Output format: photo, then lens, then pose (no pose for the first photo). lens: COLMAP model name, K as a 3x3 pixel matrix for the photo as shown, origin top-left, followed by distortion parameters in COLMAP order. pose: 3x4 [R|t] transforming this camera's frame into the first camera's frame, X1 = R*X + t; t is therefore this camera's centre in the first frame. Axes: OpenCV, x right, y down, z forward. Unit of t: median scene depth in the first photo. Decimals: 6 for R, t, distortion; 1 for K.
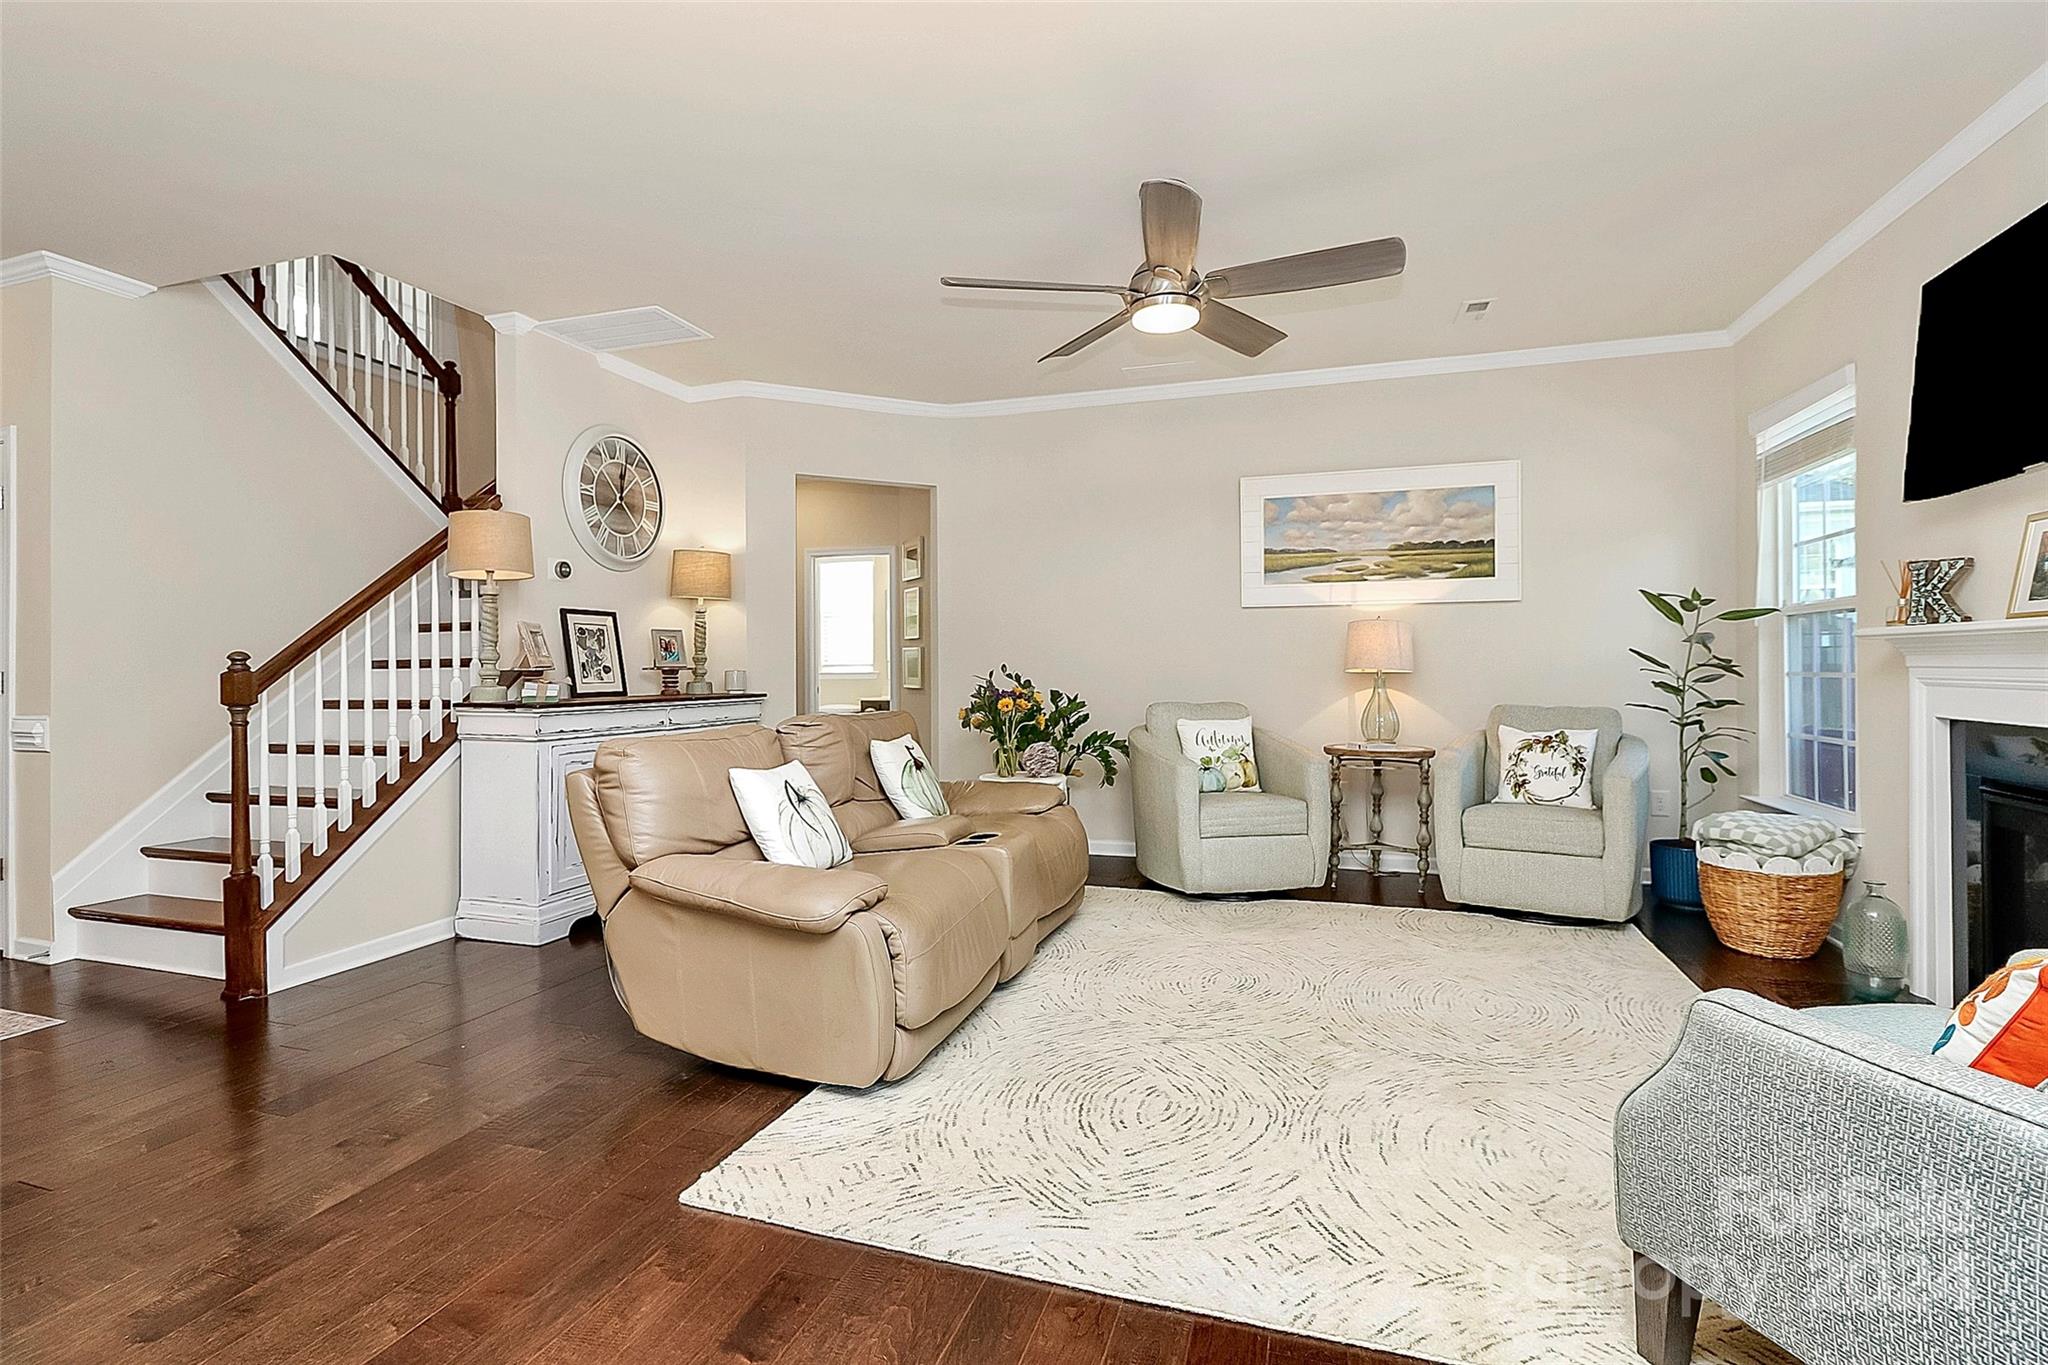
lens RADIAL K [[966.1, 0, 999.8], [0, 966.1, 659.5], [0, 0, 1]] dist [0.003293, -0.010148]
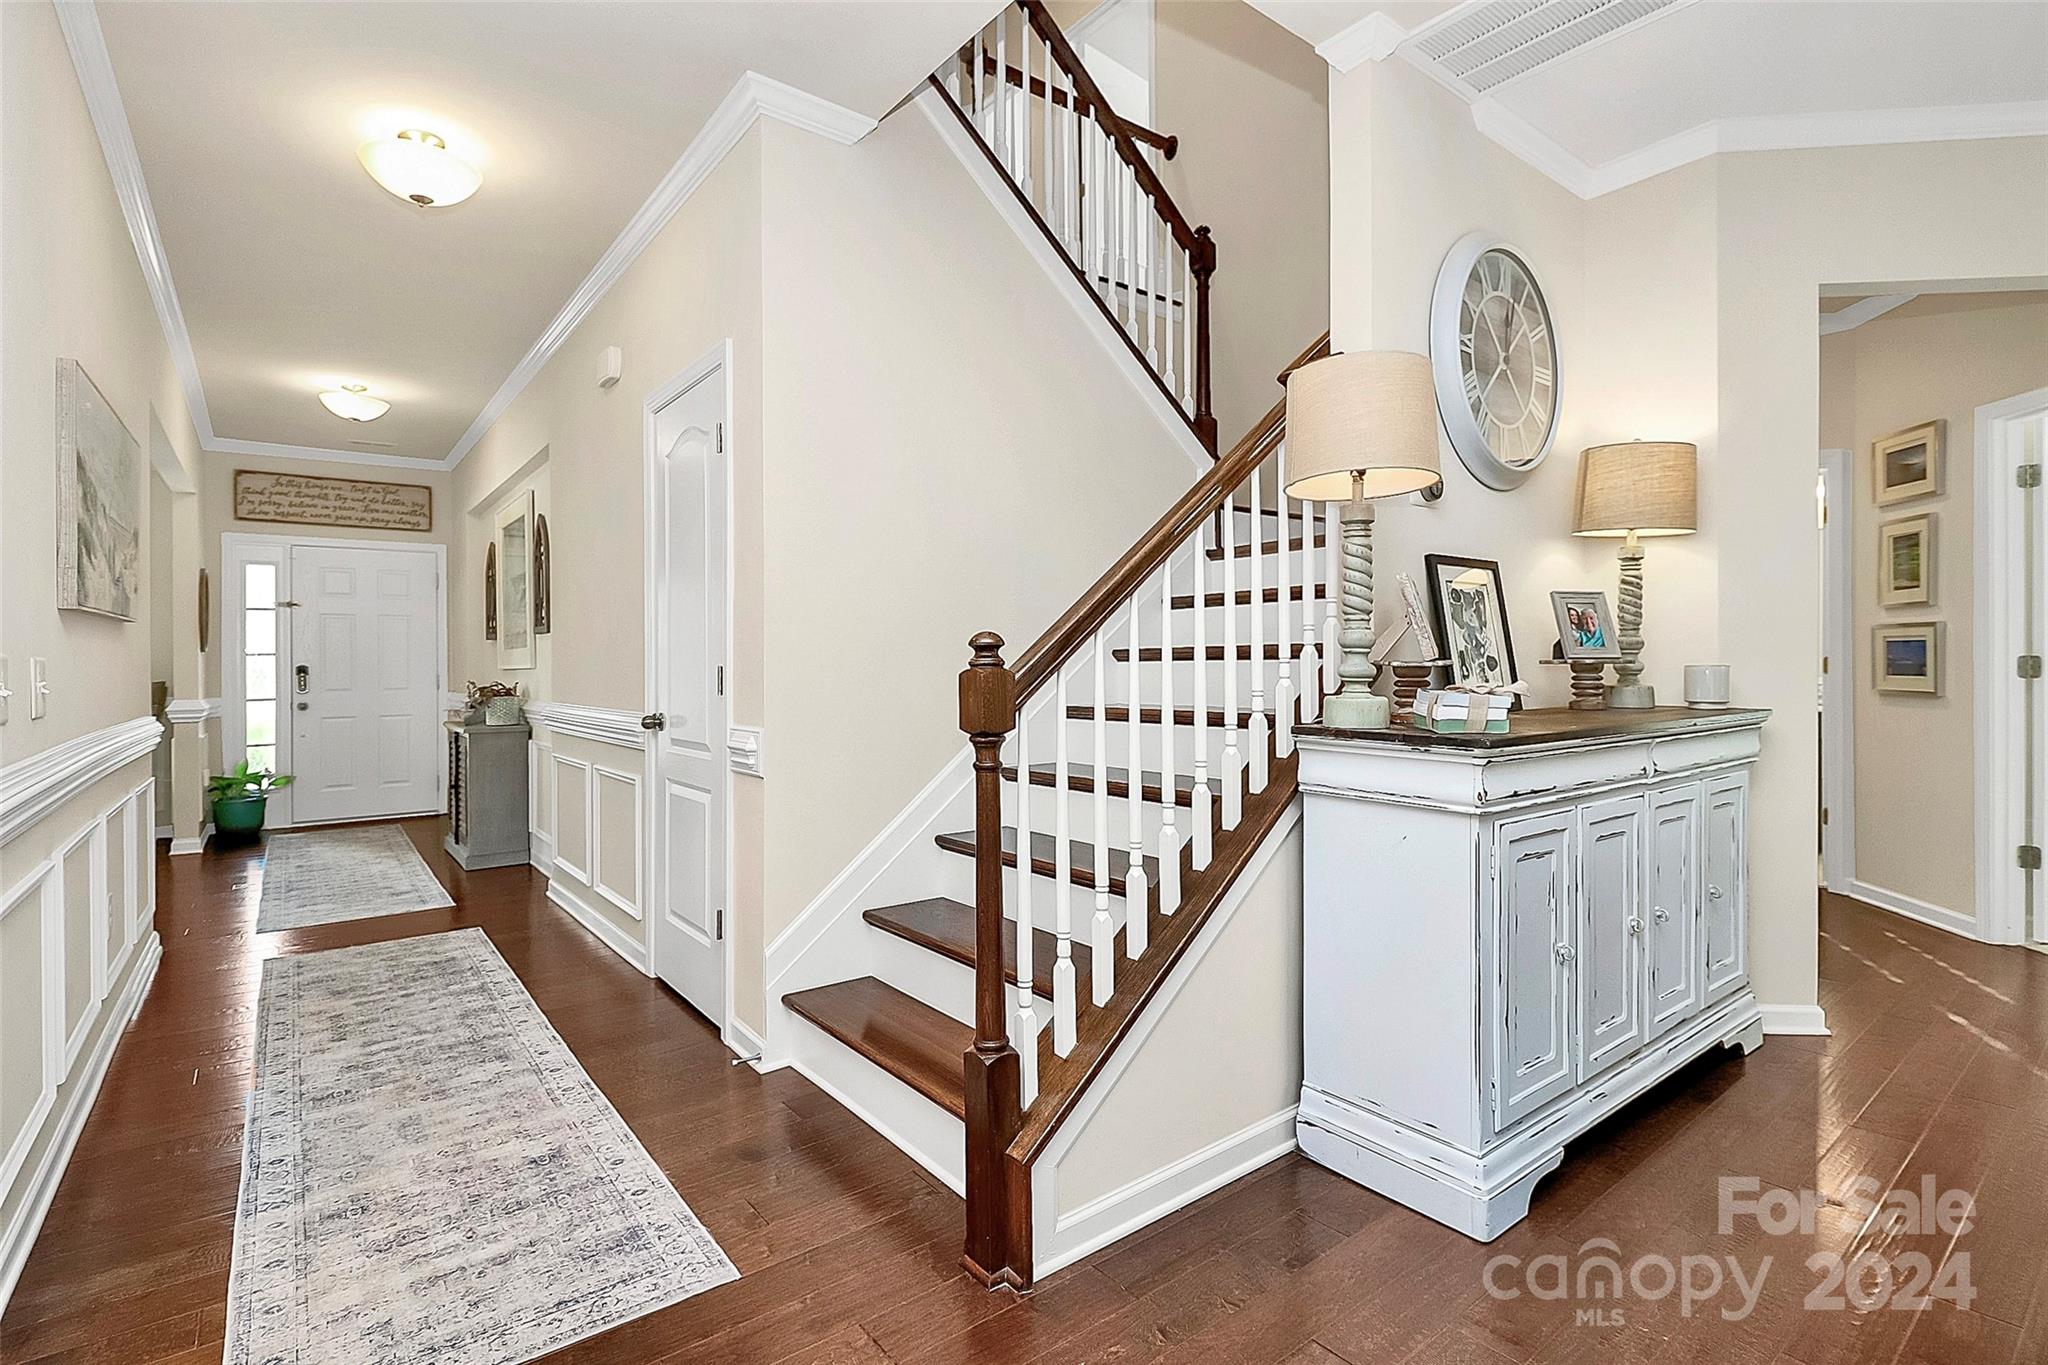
lens RADIAL K [[966.1, 0, 1036.0], [0, 966.1, 659.2], [0, 0, 1]] dist [0.003293, -0.010148]
pose [[0.835808, 0.000018, -0.549022, -0.389649], [0.005841, 0.999943, 0.008925, 0.001865], [0.548991, -0.010666, 0.835760, 0.467854]]
